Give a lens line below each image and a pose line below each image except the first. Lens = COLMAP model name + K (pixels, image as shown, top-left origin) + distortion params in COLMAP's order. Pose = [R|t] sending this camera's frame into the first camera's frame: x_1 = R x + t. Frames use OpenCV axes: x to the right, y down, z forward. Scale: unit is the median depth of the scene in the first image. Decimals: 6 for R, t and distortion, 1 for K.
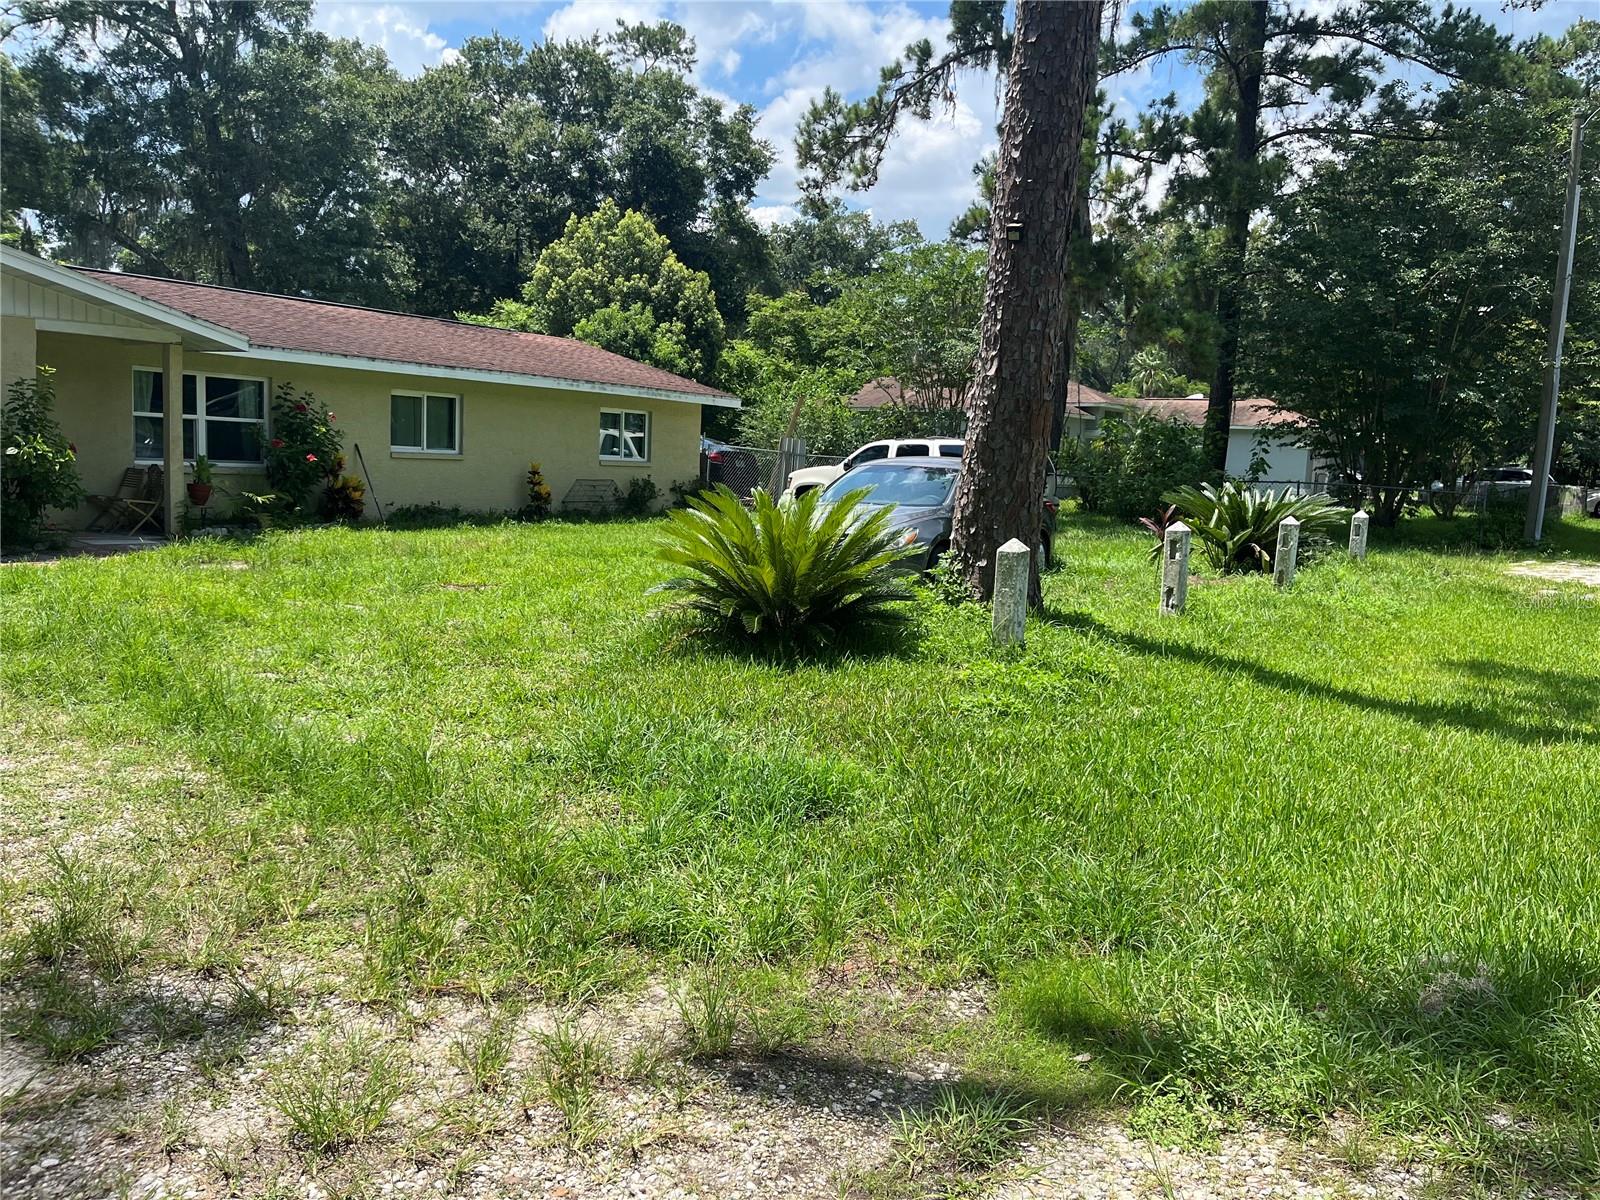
lens RADIAL K [[1194.6, 0, 804.8], [0, 1194.6, 586.4], [0, 0, 1]] dist [0.079531, -0.110779]
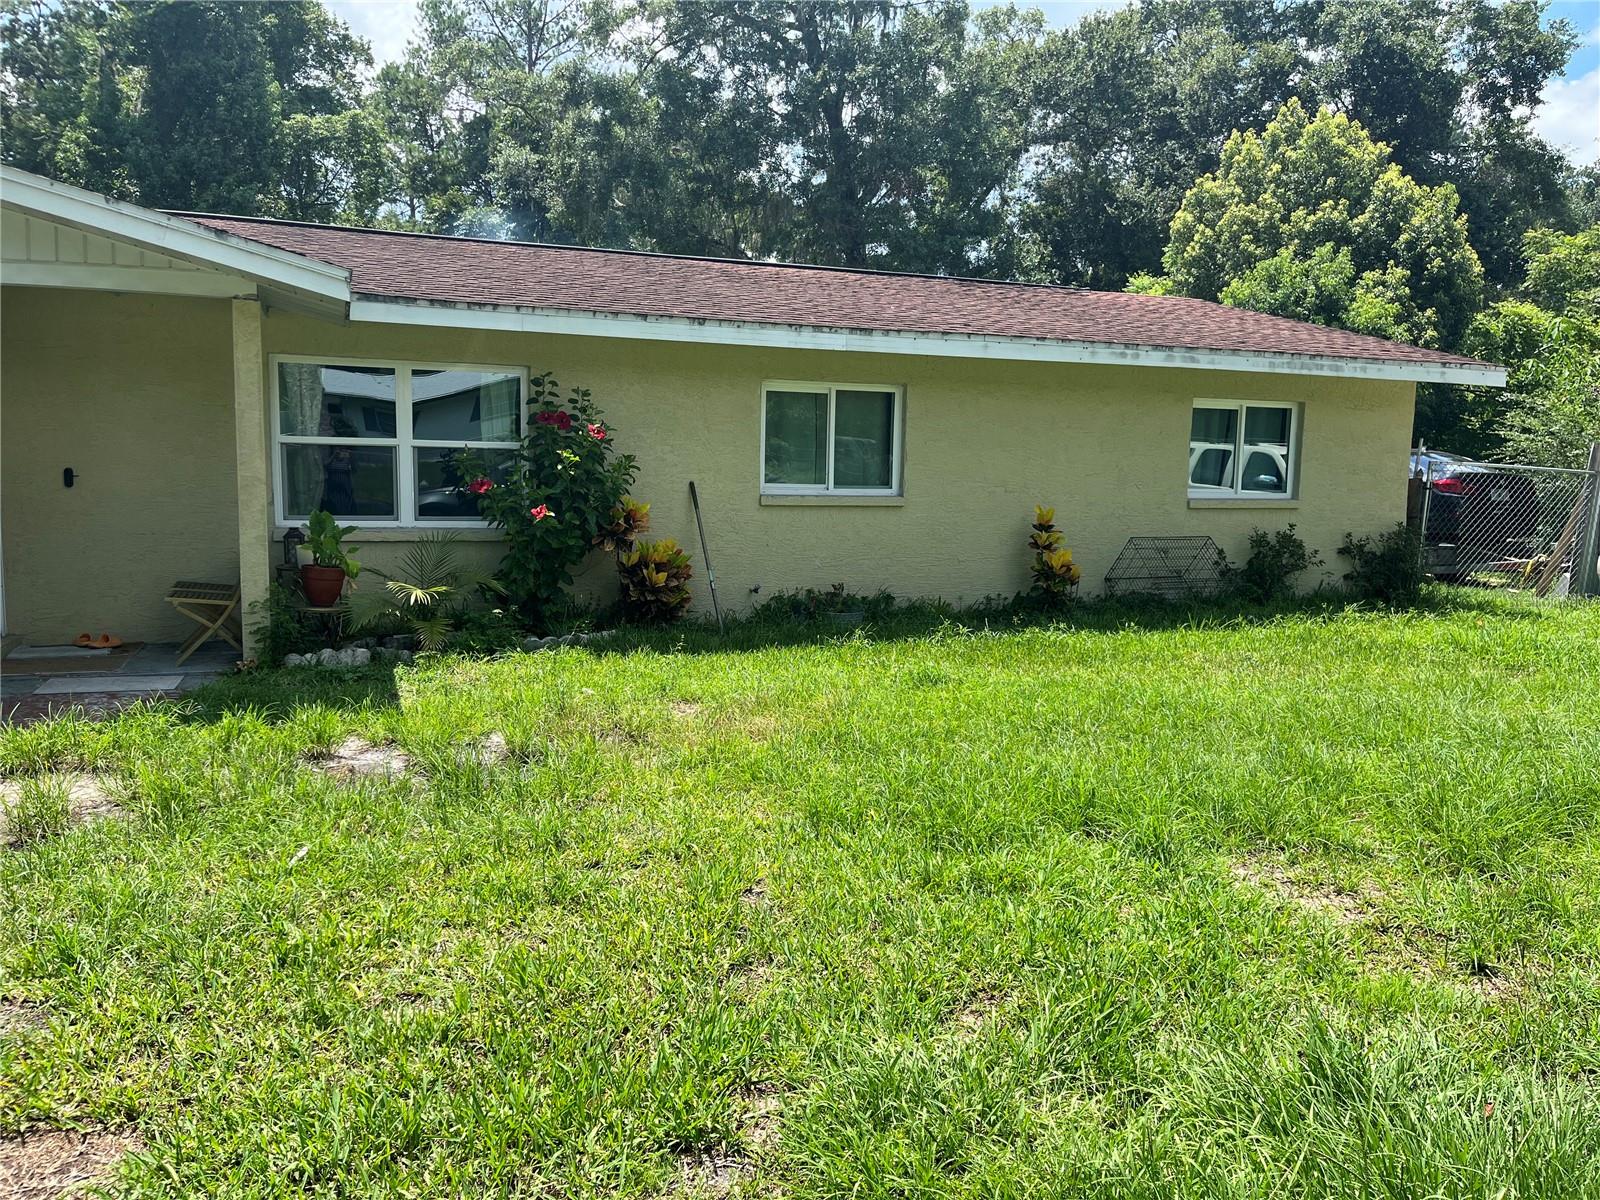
lens RADIAL K [[1202.6, 0, 800.0], [0, 1202.6, 600.0], [0, 0, 1]] dist [0.086937, -0.125994]
pose [[0.838333, 0.034591, -0.544061, -0.014850], [-0.041227, 0.999150, -0.000001, -0.035364], [0.543598, 0.022431, 0.839046, 0.301229]]
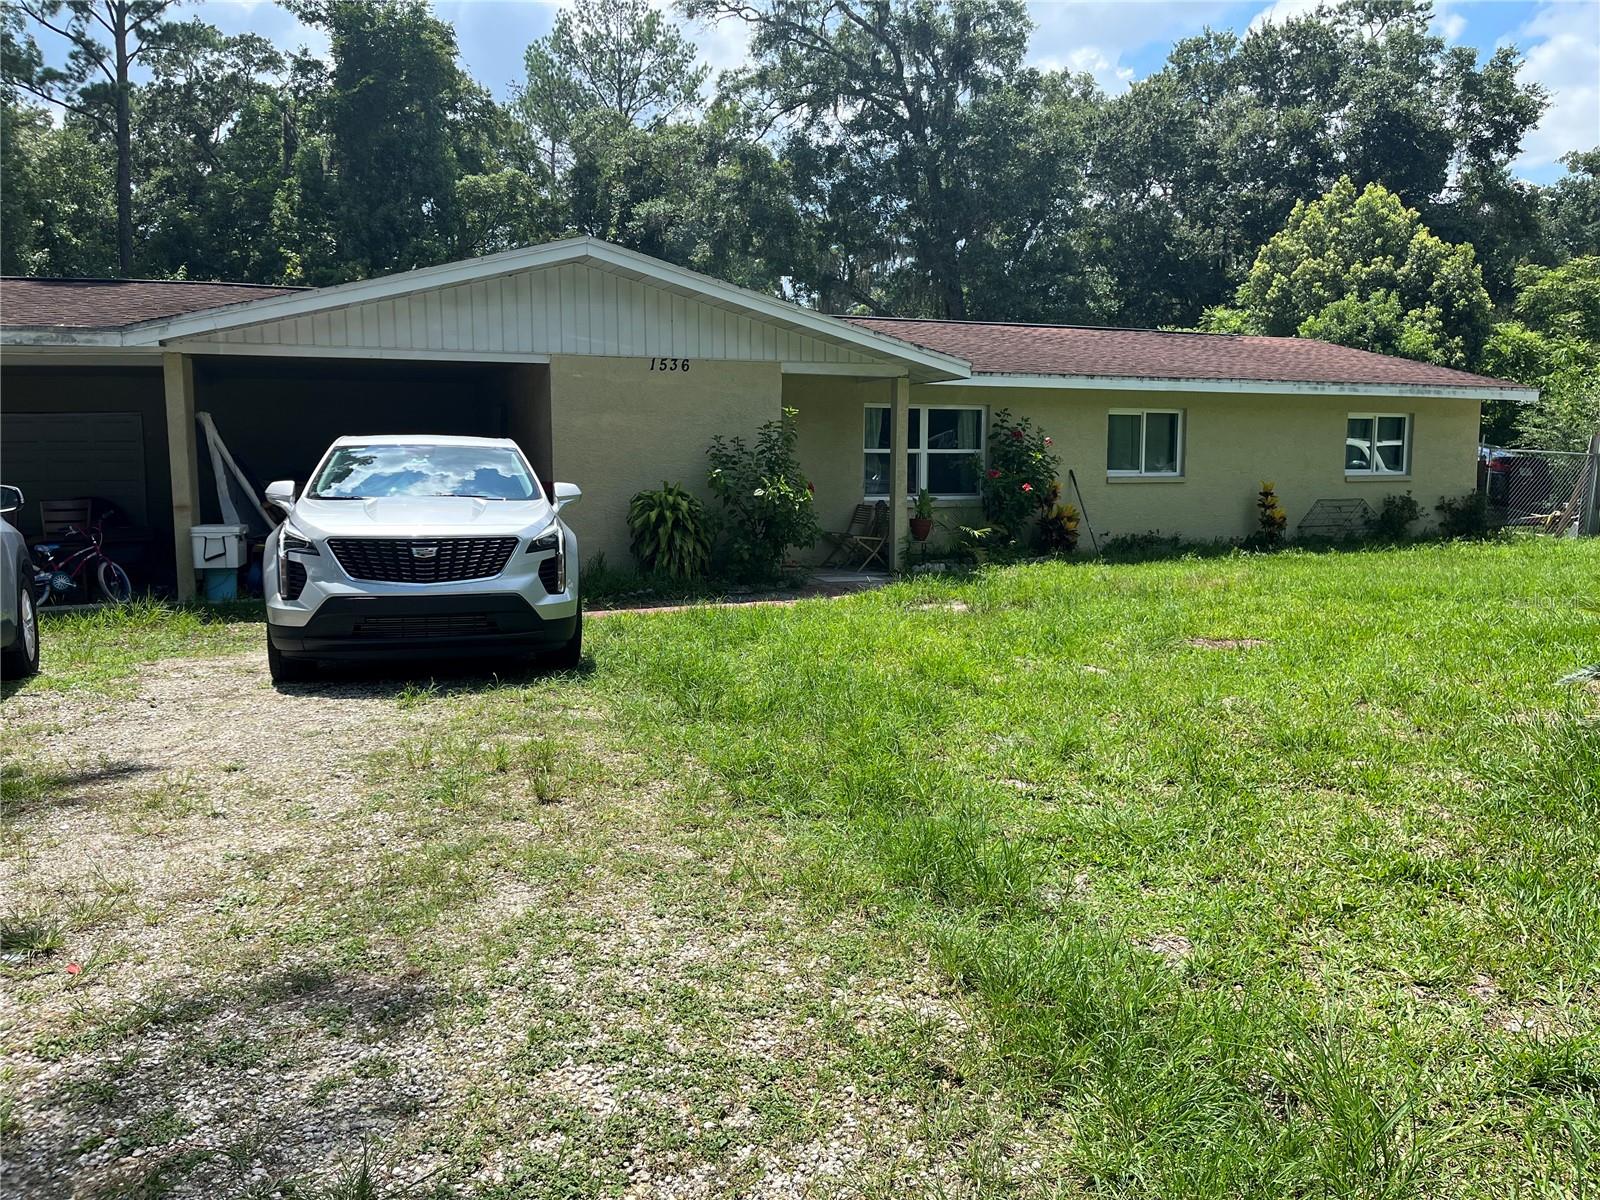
lens RADIAL K [[1194.6, 0, 804.8], [0, 1194.6, 586.4], [0, 0, 1]] dist [0.079531, -0.110779]
pose [[0.851075, 0.008732, -0.524971, -0.032486], [-0.018185, 0.999752, -0.012851, -0.007116], [0.524728, 0.020484, 0.851023, 0.057952]]
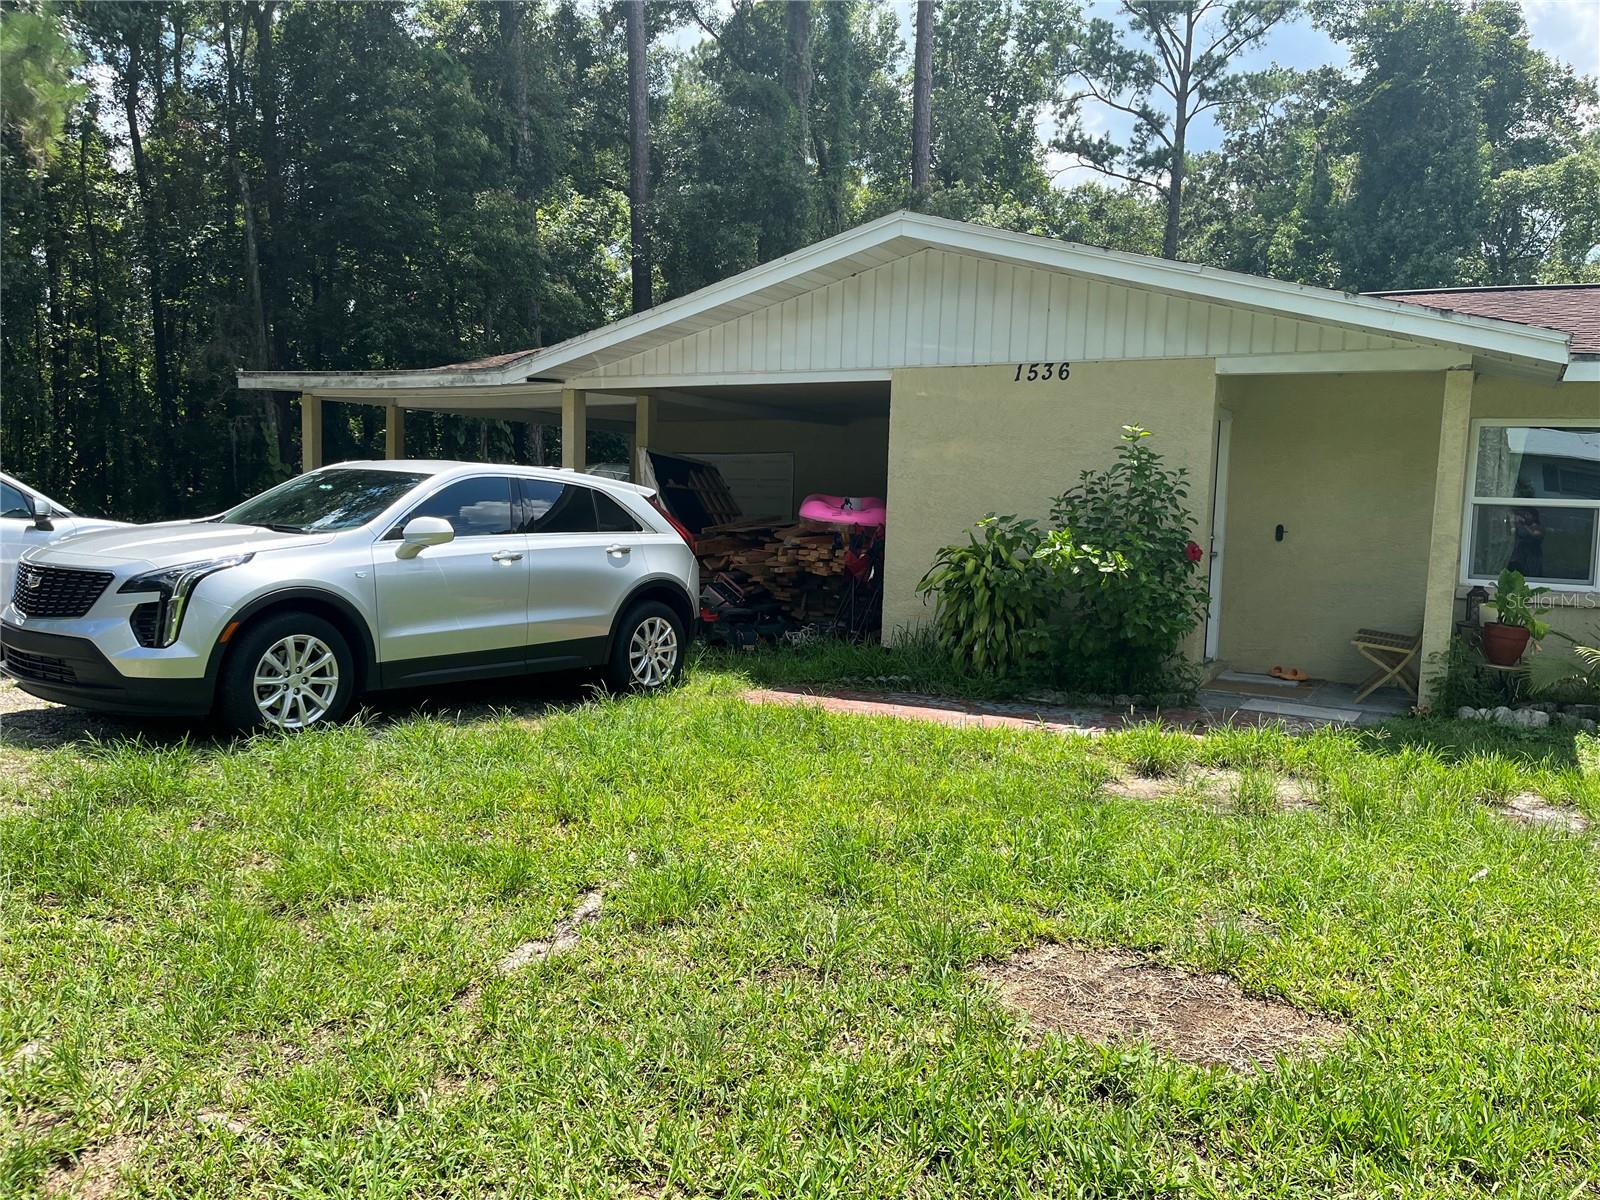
lens RADIAL K [[1202.6, 0, 800.0], [0, 1202.6, 600.0], [0, 0, 1]] dist [0.086937, -0.125994]
pose [[0.108669, 0.045361, -0.993043, 0.002222], [-0.133174, 0.990618, 0.030677, -0.031645], [0.985117, 0.128914, 0.113690, 0.283328]]
